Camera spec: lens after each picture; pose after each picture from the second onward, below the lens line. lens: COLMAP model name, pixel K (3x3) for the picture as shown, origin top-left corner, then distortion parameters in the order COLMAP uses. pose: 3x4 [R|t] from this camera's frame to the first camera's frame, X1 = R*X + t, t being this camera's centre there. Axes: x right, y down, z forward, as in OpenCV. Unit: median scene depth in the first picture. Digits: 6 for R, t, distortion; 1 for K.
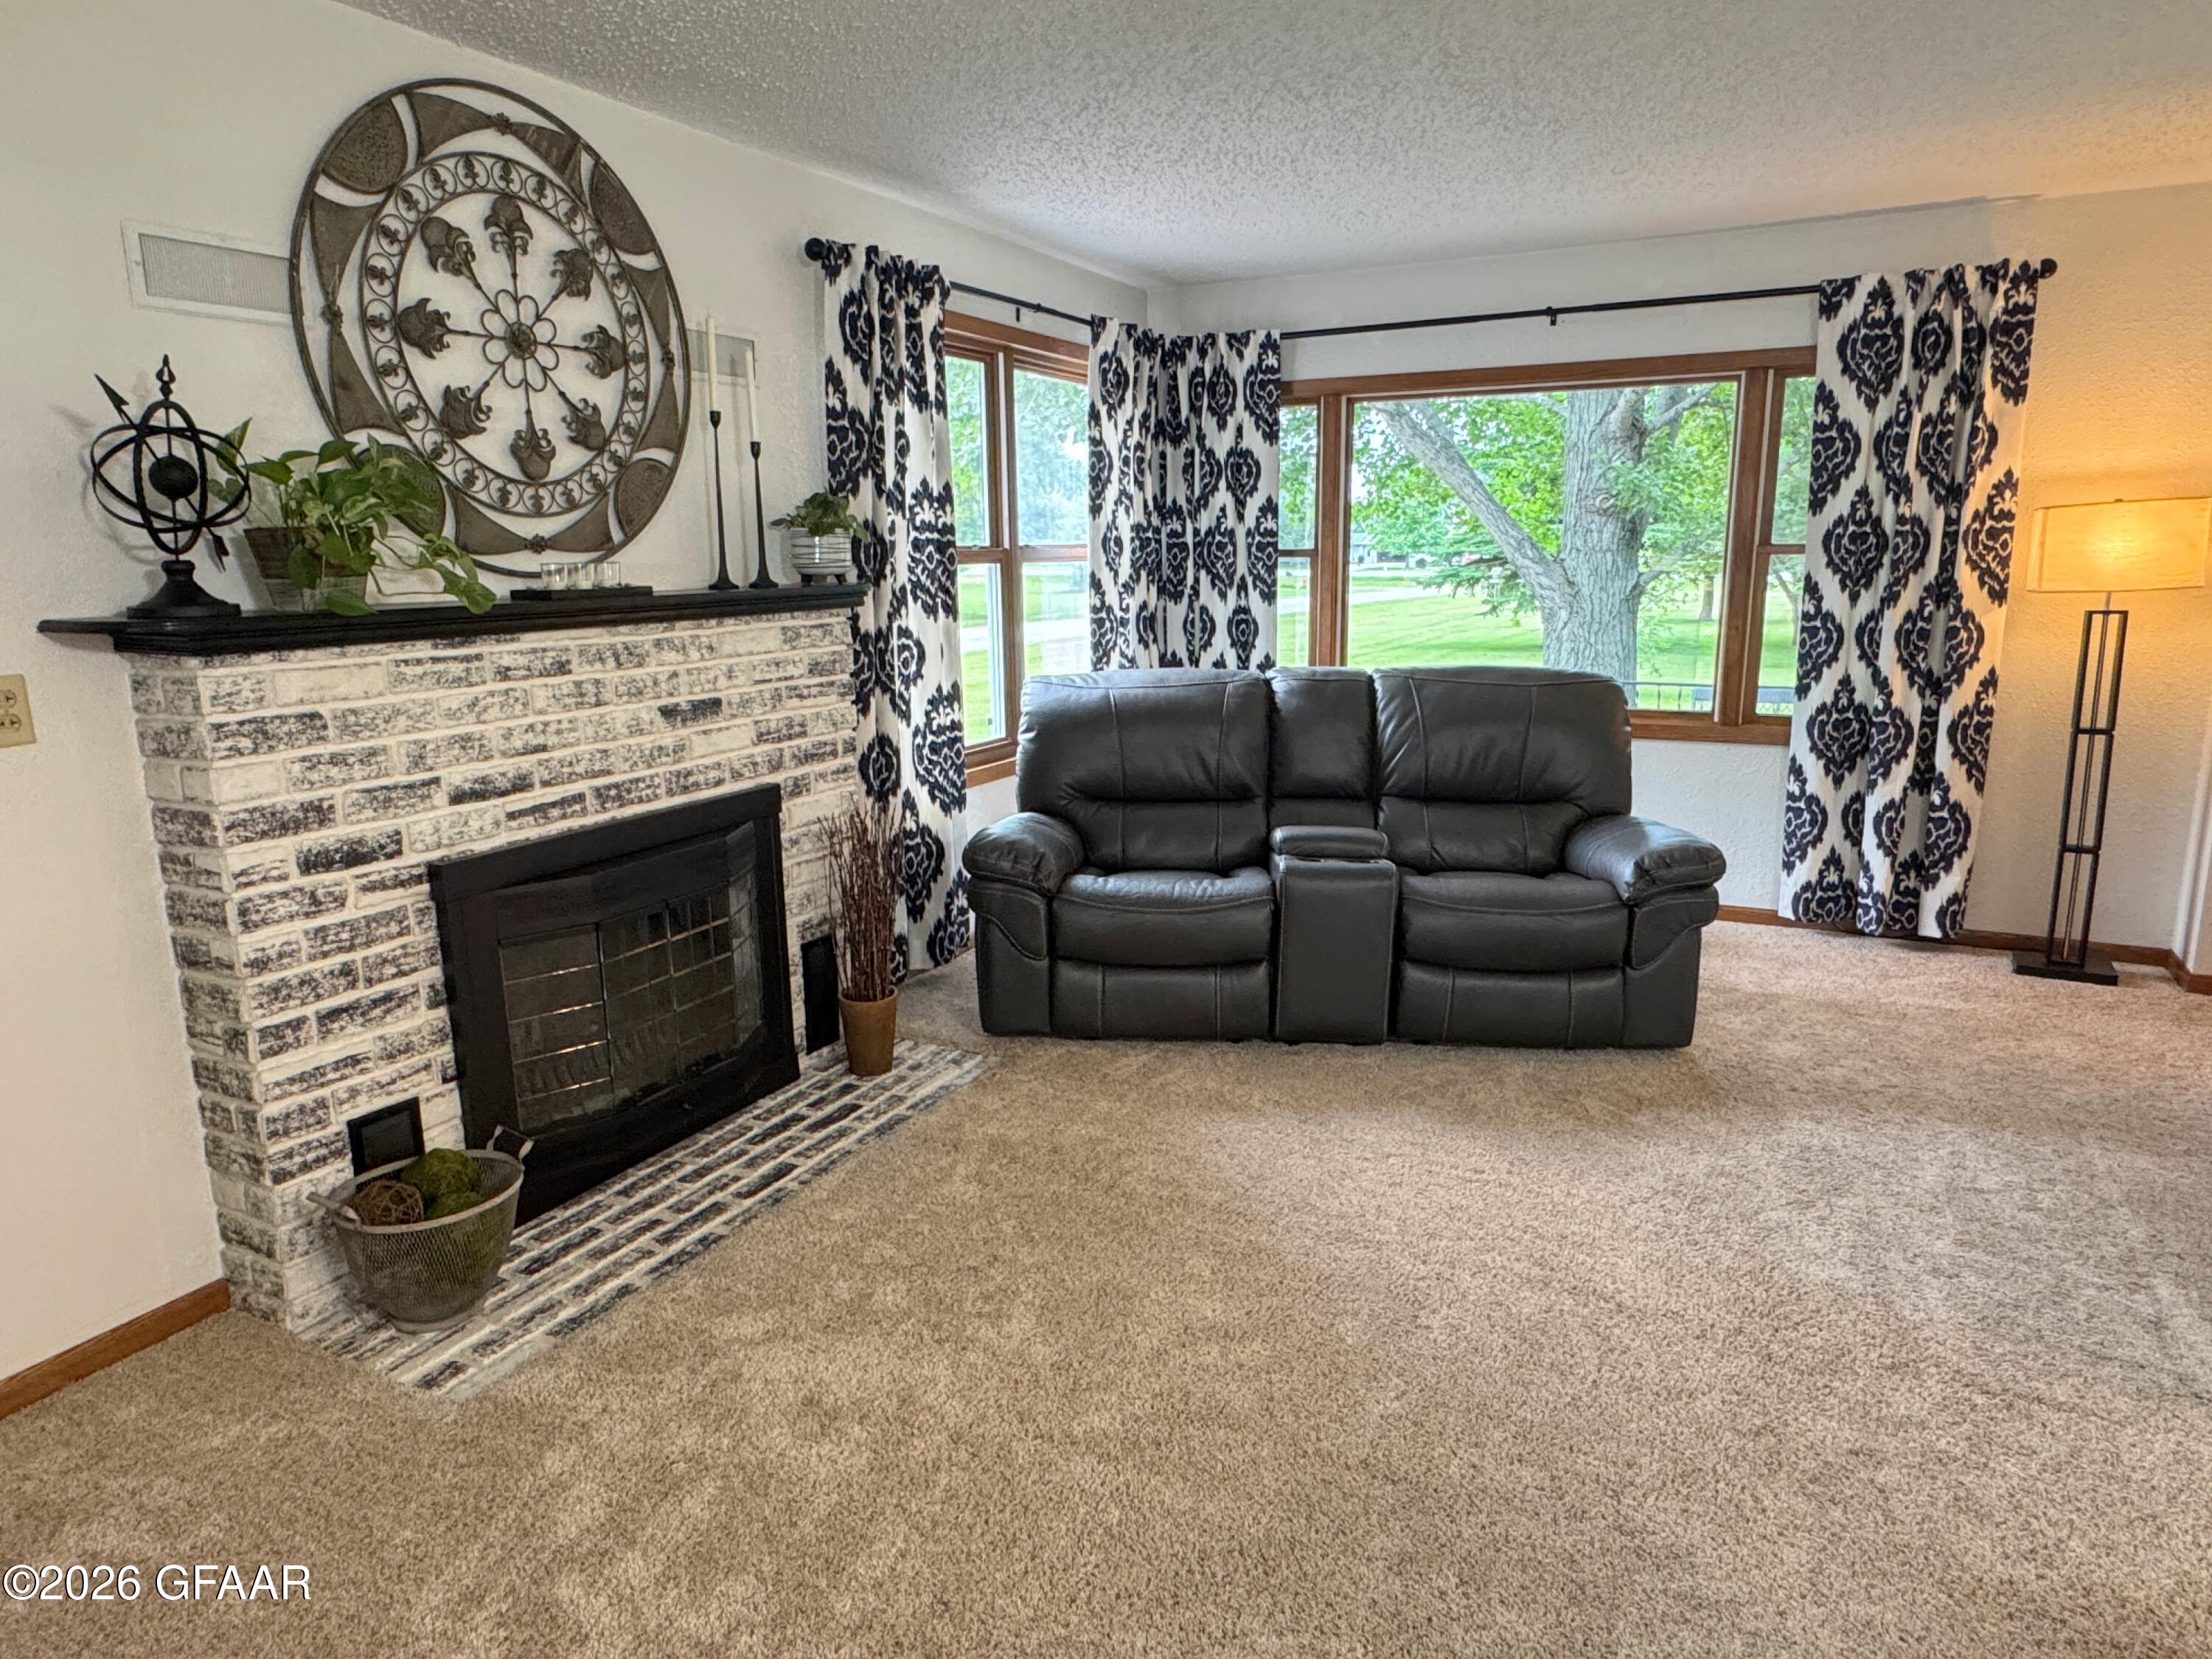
lens RADIAL K [[1365.3, 0, 1106.0], [0, 1365.3, 829.5], [0, 0, 1]] dist [-0.003538, 0.002095]
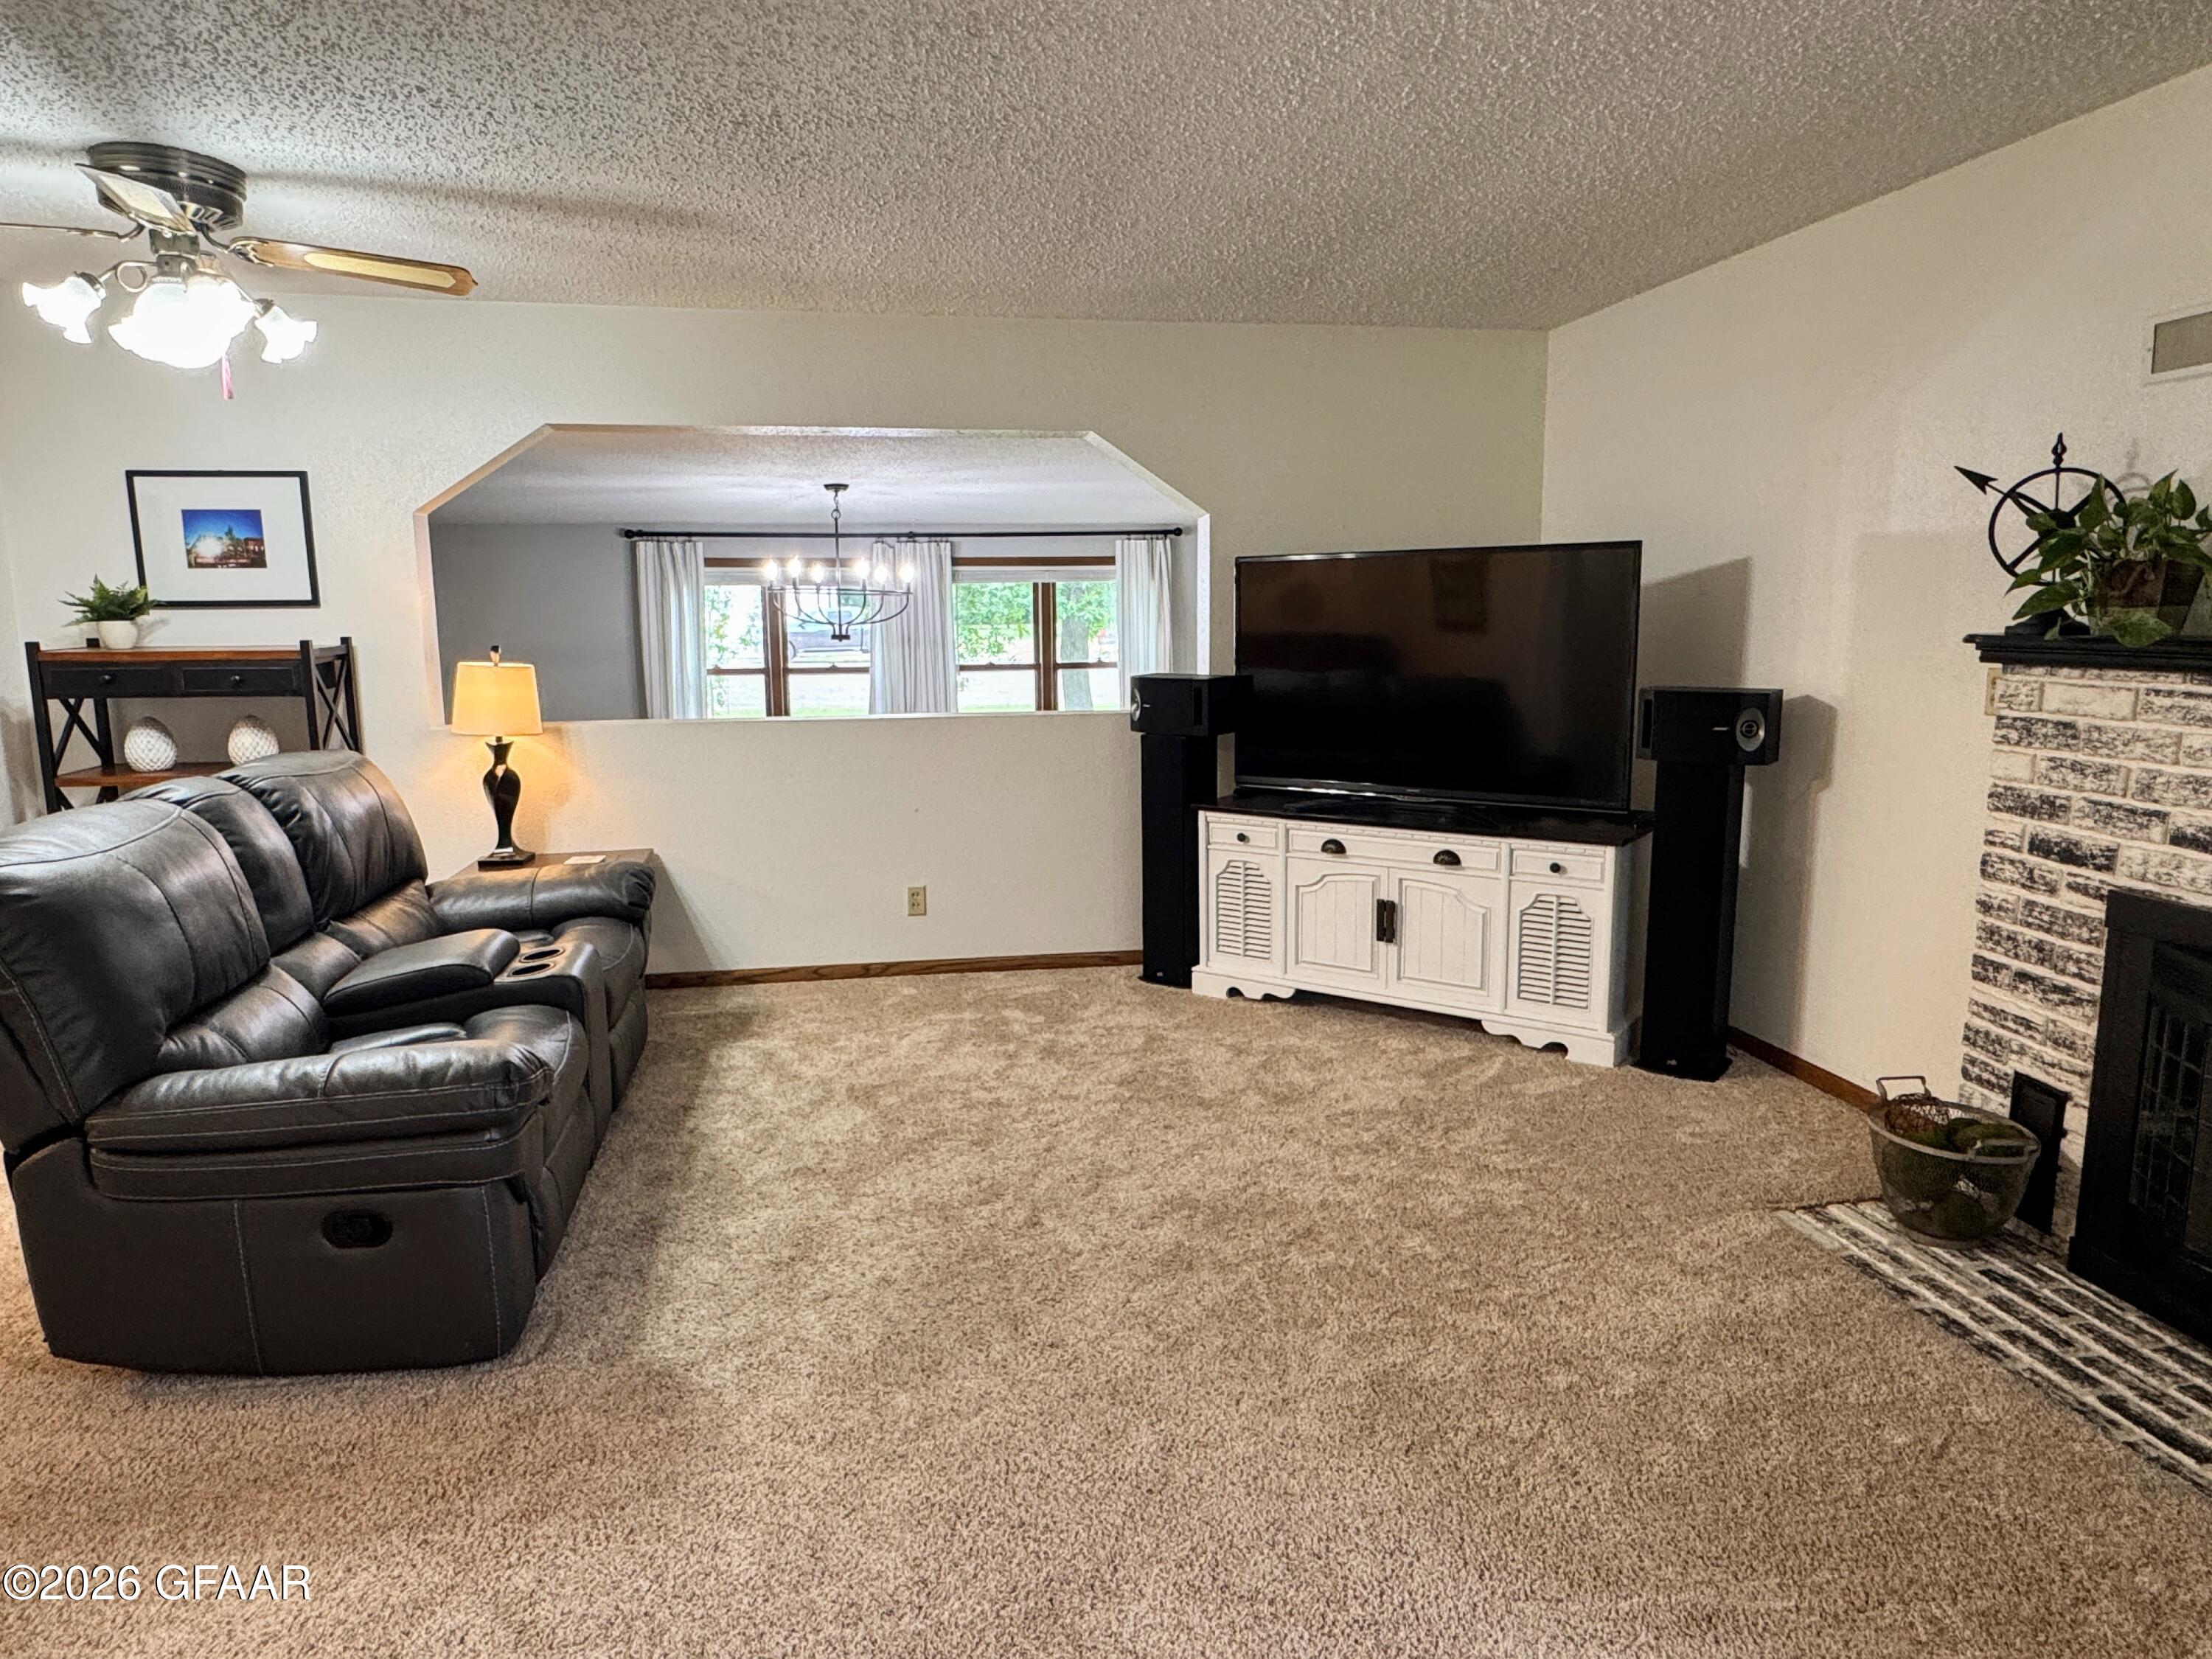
lens RADIAL K [[1365.3, 0, 1106.0], [0, 1365.3, 829.5], [0, 0, 1]] dist [-0.003538, 0.002095]
pose [[-0.784894, 0.119030, -0.608089, 0.578449], [-0.110885, 0.938552, 0.326841, -0.214950], [0.609627, 0.323964, -0.723465, 1.020366]]
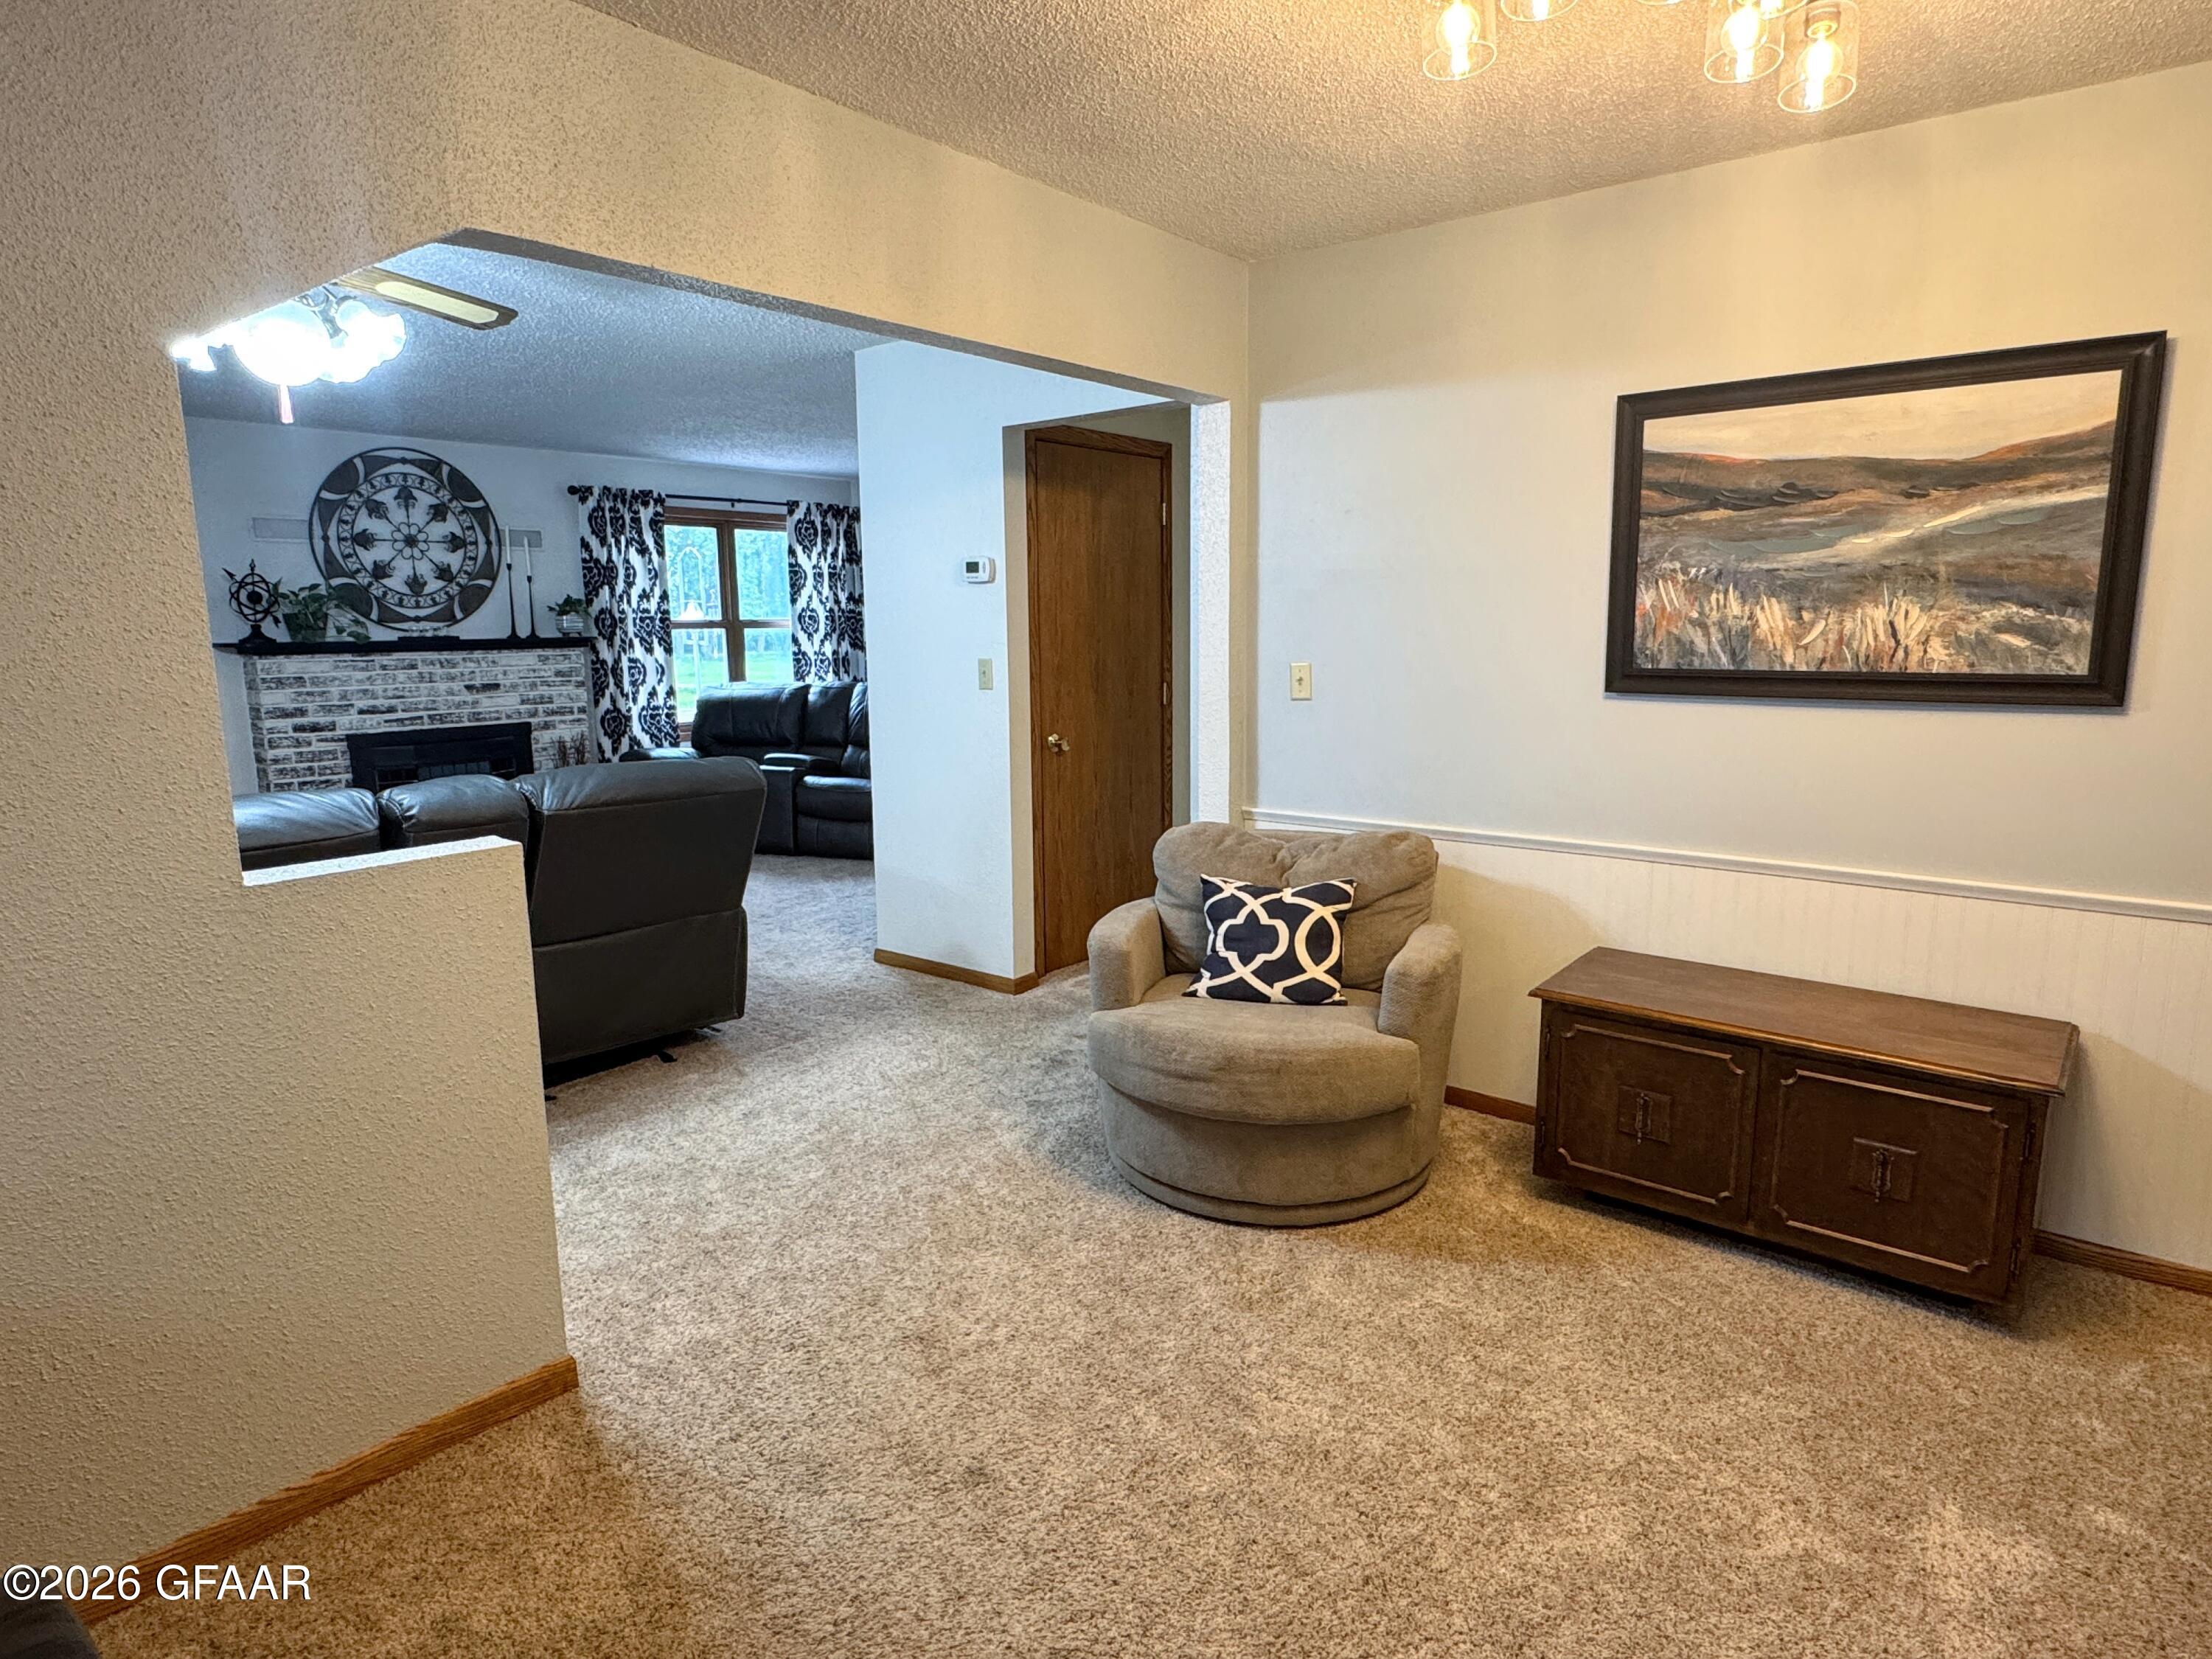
lens RADIAL K [[1228.4, 0, 1106.0], [0, 1228.4, 829.5], [0, 0, 1]] dist [-0.004671, 0.000346]
pose [[0.978664, 0.040851, -0.201366, 1.220910], [-0.047524, 0.998466, -0.028412, 0.172682], [0.199897, 0.037376, 0.979104, -0.895962]]
